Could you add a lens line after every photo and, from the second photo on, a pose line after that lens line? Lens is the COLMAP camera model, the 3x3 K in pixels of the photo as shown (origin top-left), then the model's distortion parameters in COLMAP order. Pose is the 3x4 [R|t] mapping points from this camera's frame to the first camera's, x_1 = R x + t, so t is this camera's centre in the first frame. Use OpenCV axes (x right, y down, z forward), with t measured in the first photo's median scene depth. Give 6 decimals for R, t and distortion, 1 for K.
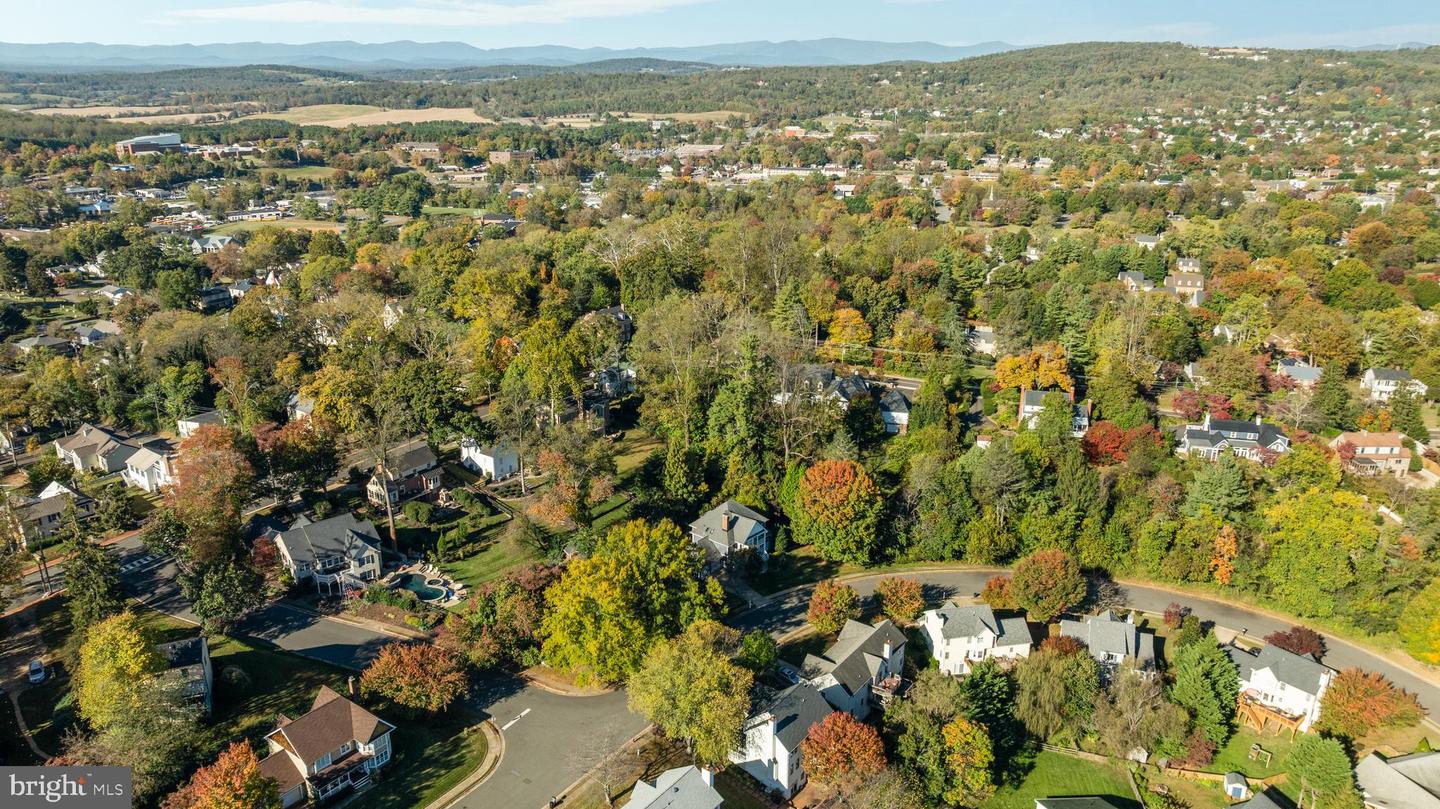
lens RADIAL K [[1043.0, 0, 718.9], [0, 1043.0, 408.5], [0, 0, 1]] dist [-0.038532, 0.023168]
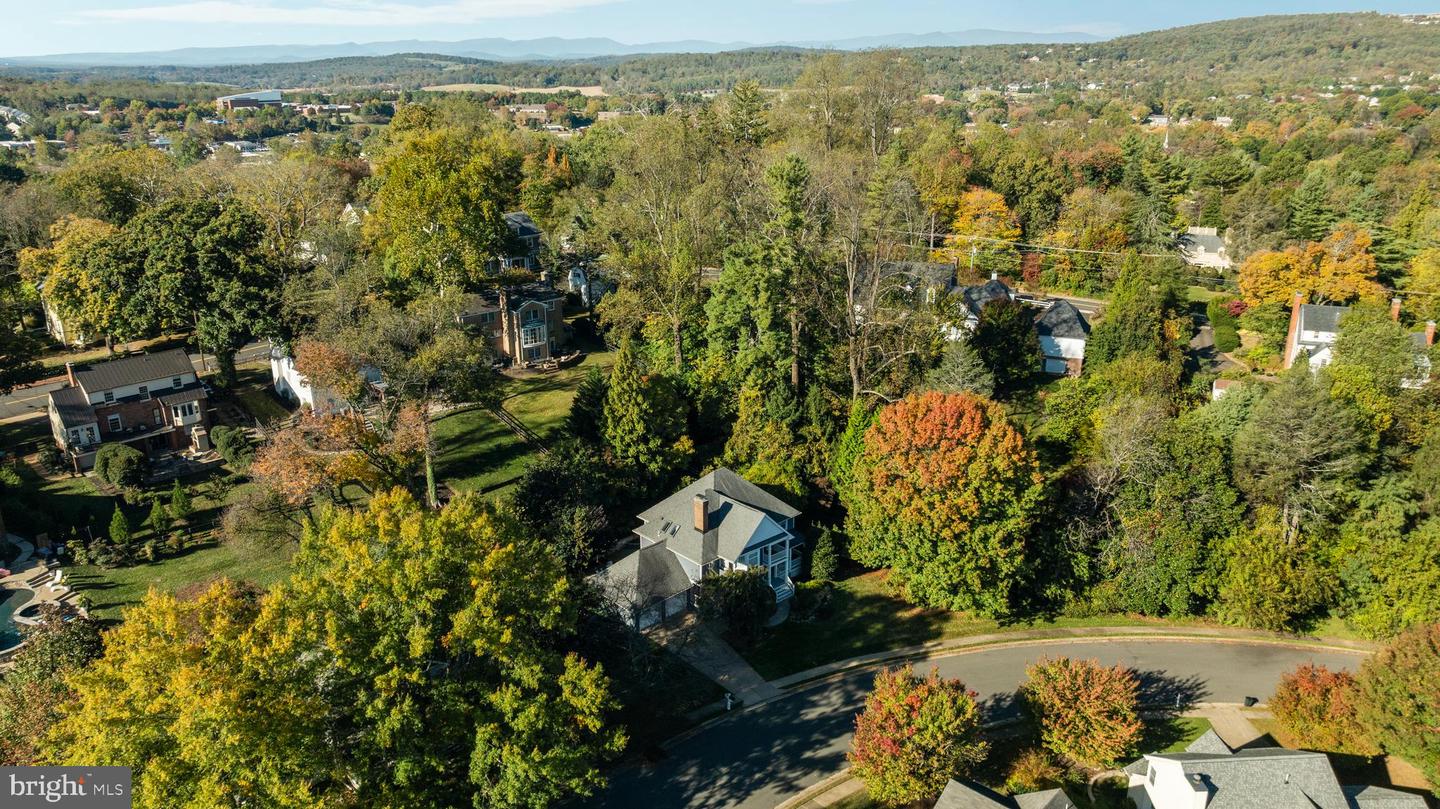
lens RADIAL K [[1043.0, 0, 716.8], [0, 1043.0, 397.9], [0, 0, 1]] dist [-0.038532, 0.023168]
pose [[0.991267, 0.033331, -0.127590, 0.064598], [-0.034182, 0.999406, -0.004481, 0.052597], [0.127365, 0.008803, 0.991817, 0.476663]]
